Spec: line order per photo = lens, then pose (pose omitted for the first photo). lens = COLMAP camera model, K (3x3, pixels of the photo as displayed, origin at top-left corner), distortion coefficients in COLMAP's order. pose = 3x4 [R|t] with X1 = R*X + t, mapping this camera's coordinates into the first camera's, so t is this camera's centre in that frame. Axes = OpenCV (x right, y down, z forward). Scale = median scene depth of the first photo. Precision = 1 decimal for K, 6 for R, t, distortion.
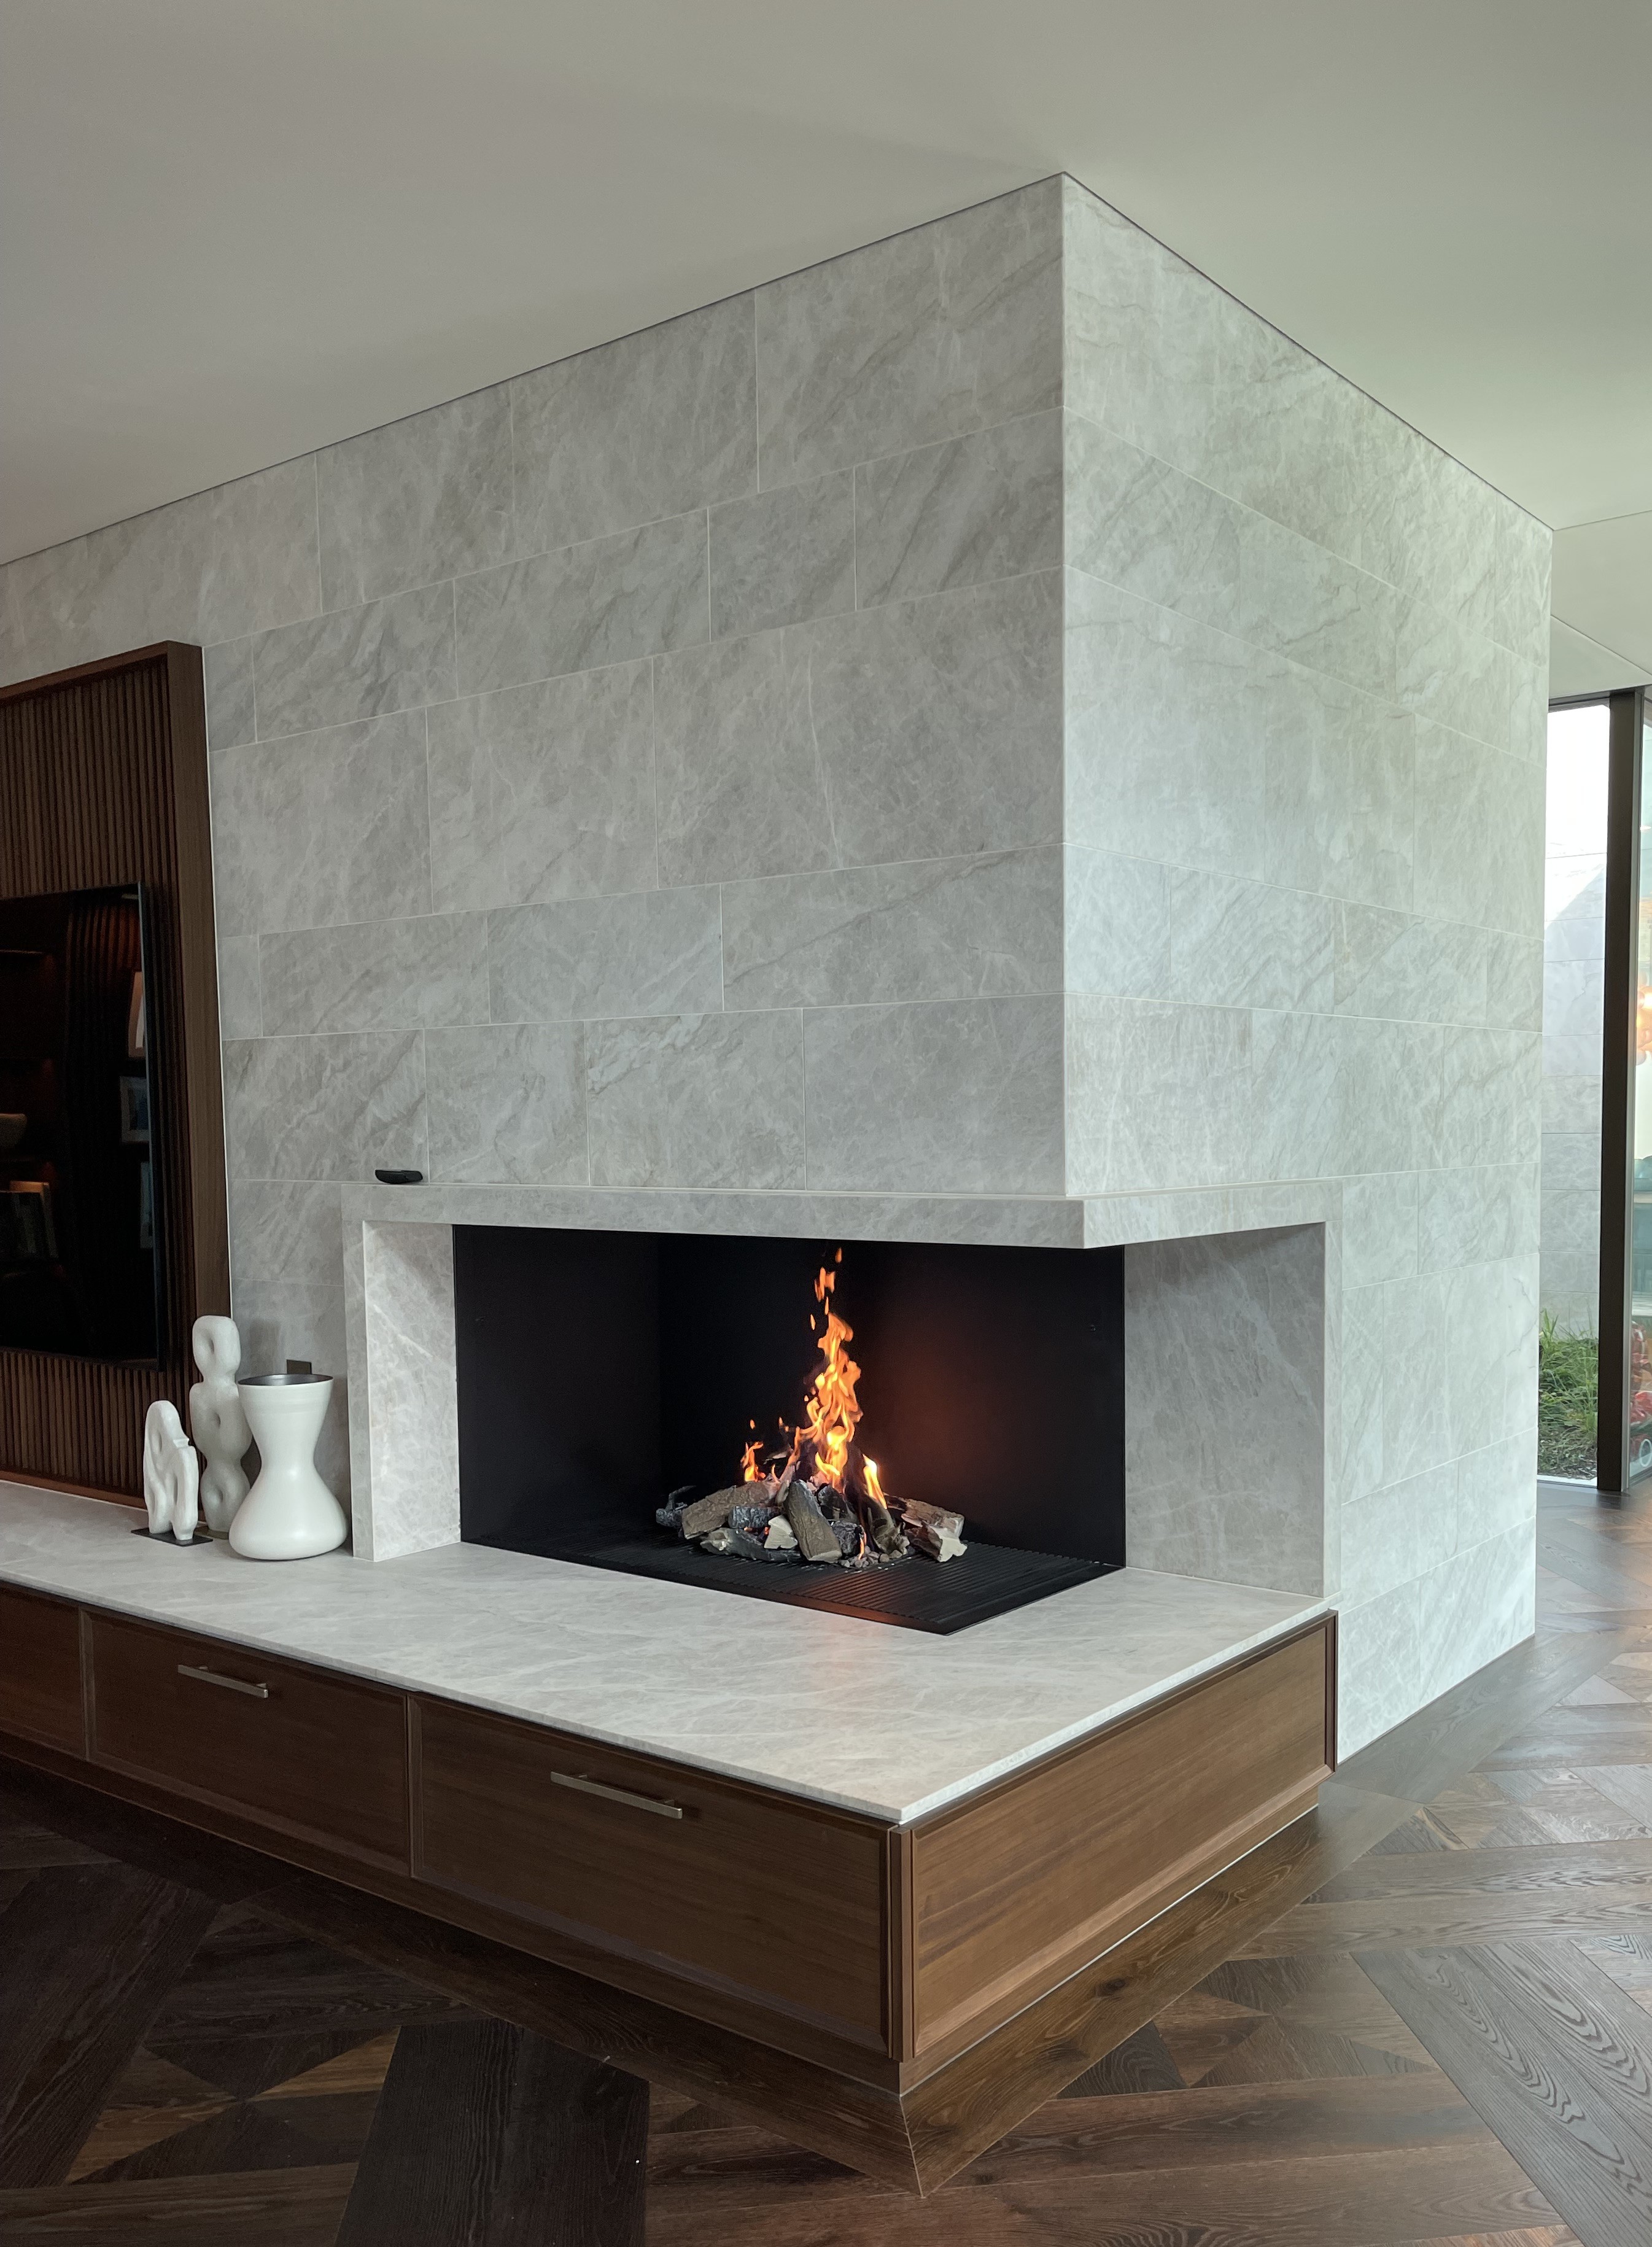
lens RADIAL K [[1888.1, 0, 828.5], [0, 1888.1, 1265.8], [0, 0, 1]] dist [0.025223, -0.005831]
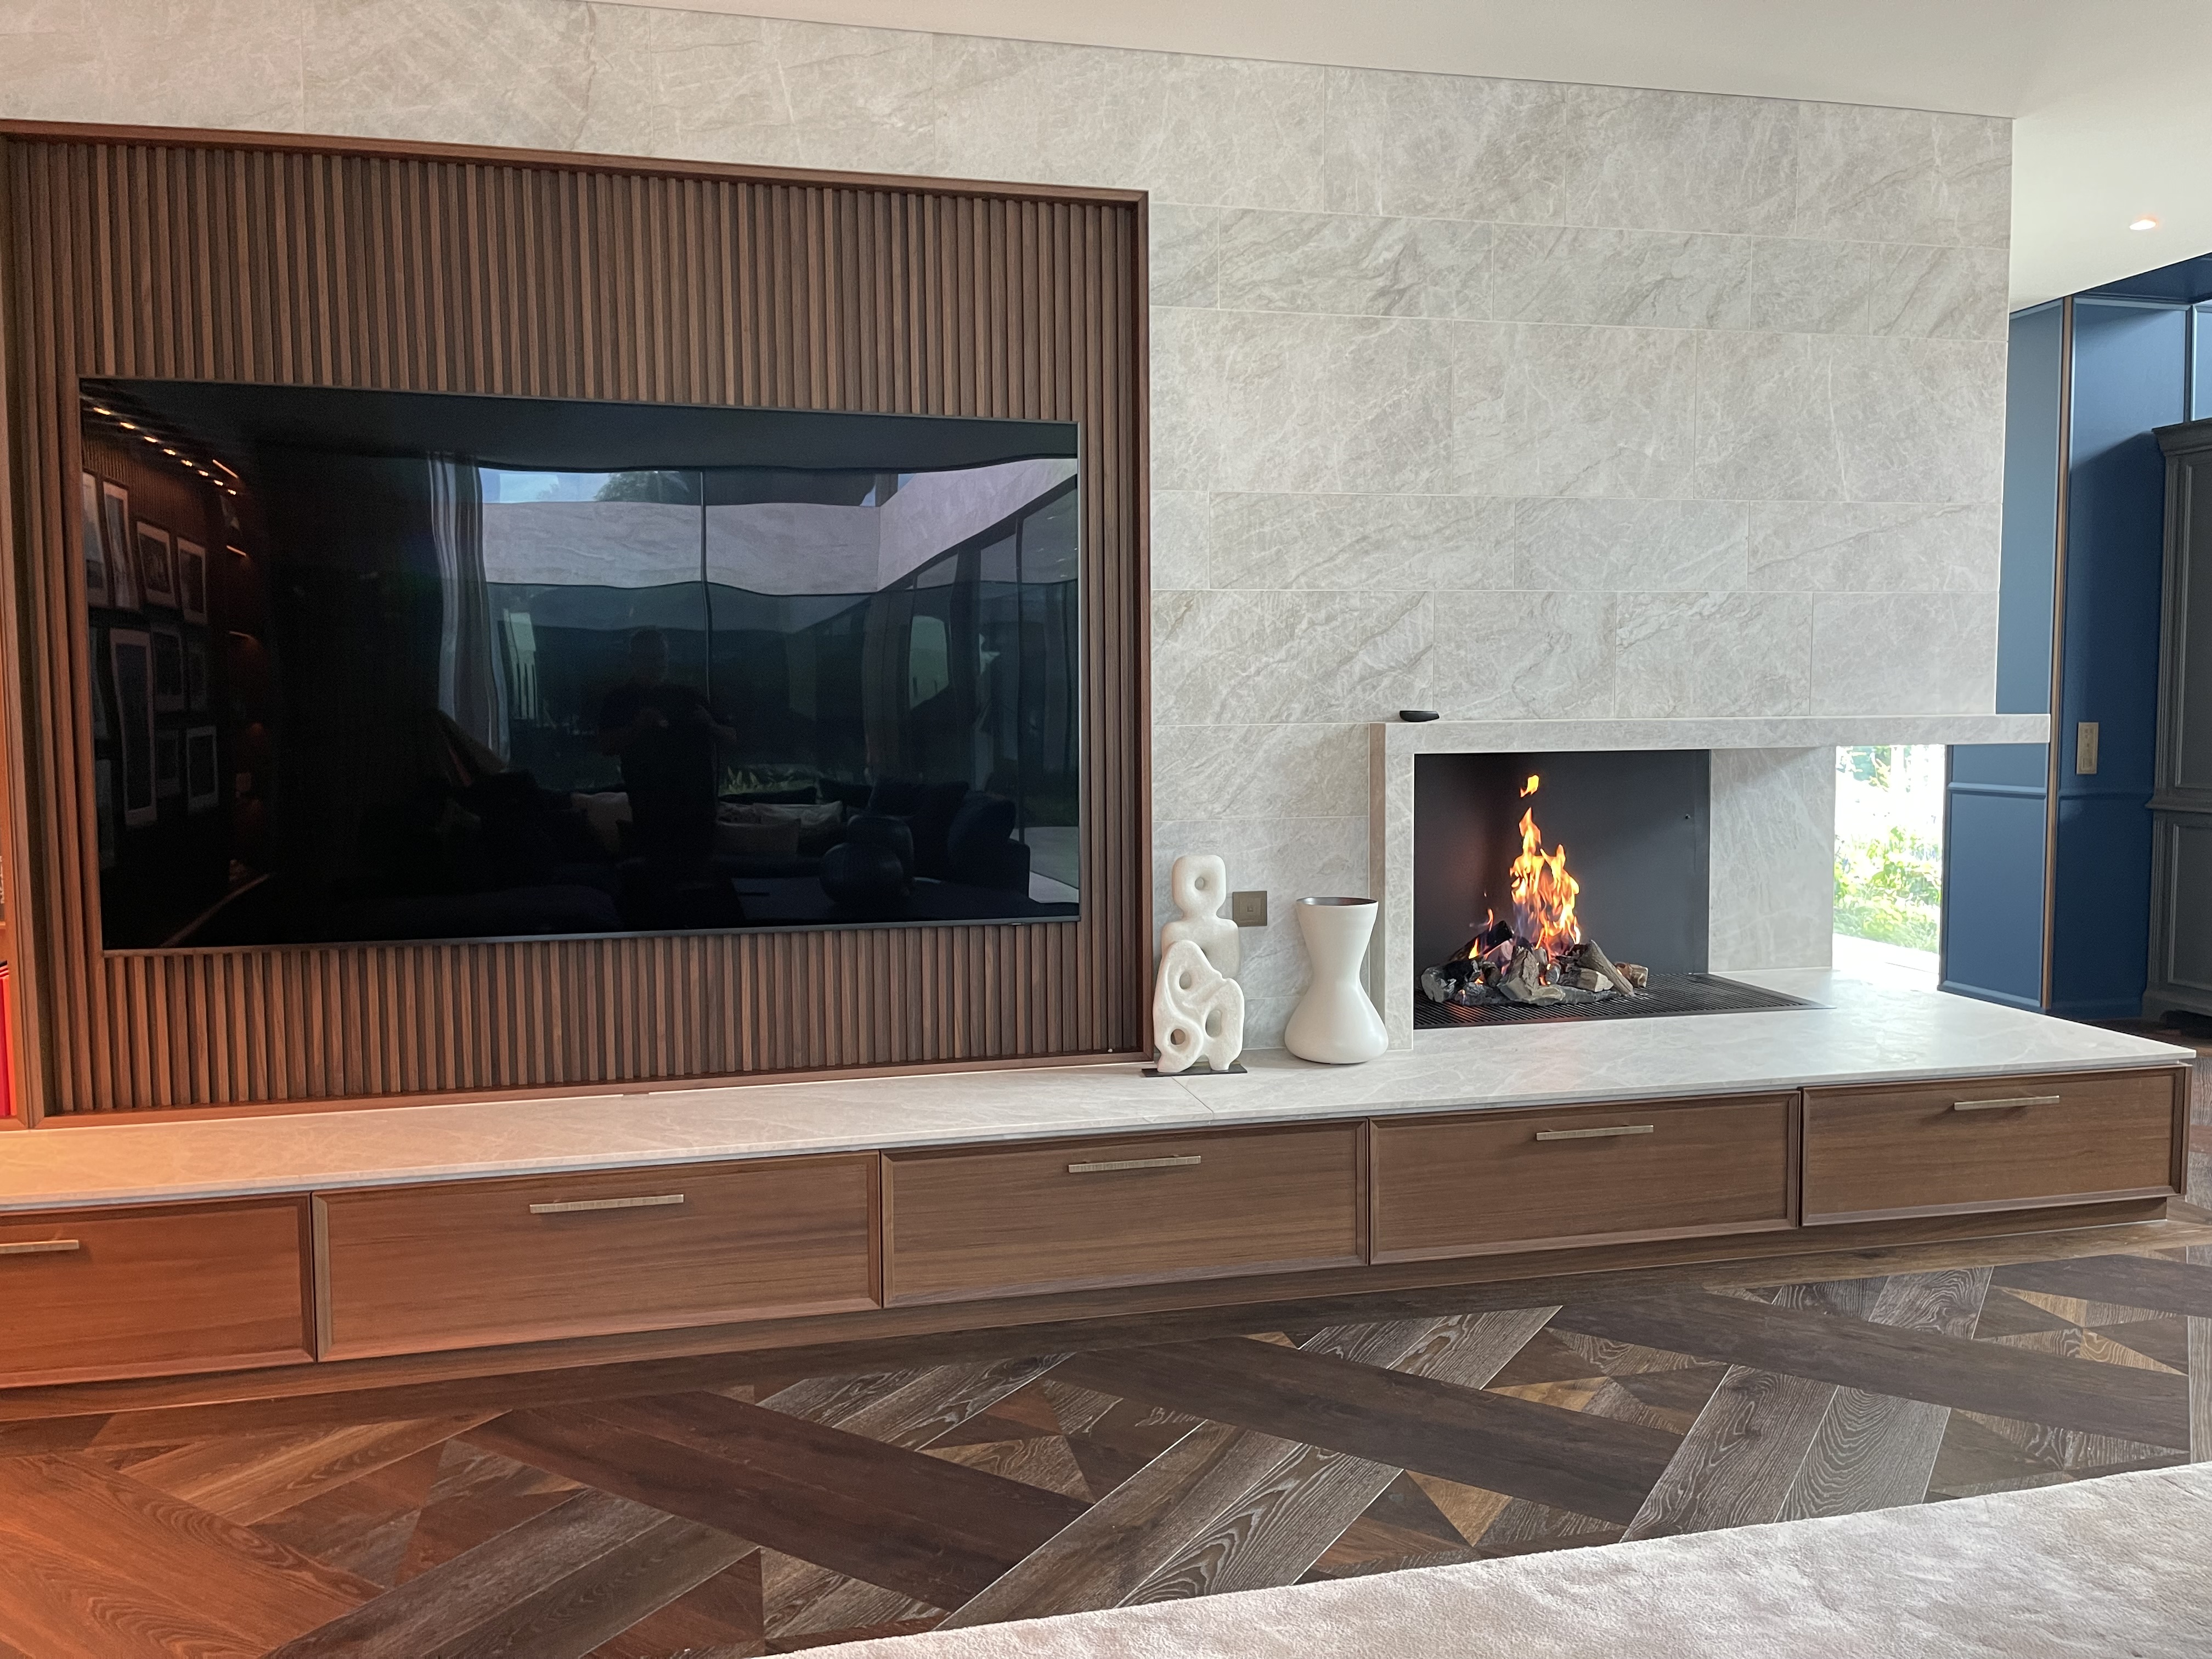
lens RADIAL K [[1683.6, 0, 1201.3], [0, 1683.6, 831.6], [0, 0, 1]] dist [0.063820, -0.094238]
pose [[0.626680, -0.053307, 0.777451, -1.217040], [0.063618, 0.997827, 0.017137, -0.002550], [-0.776675, 0.038720, 0.628710, 0.489475]]
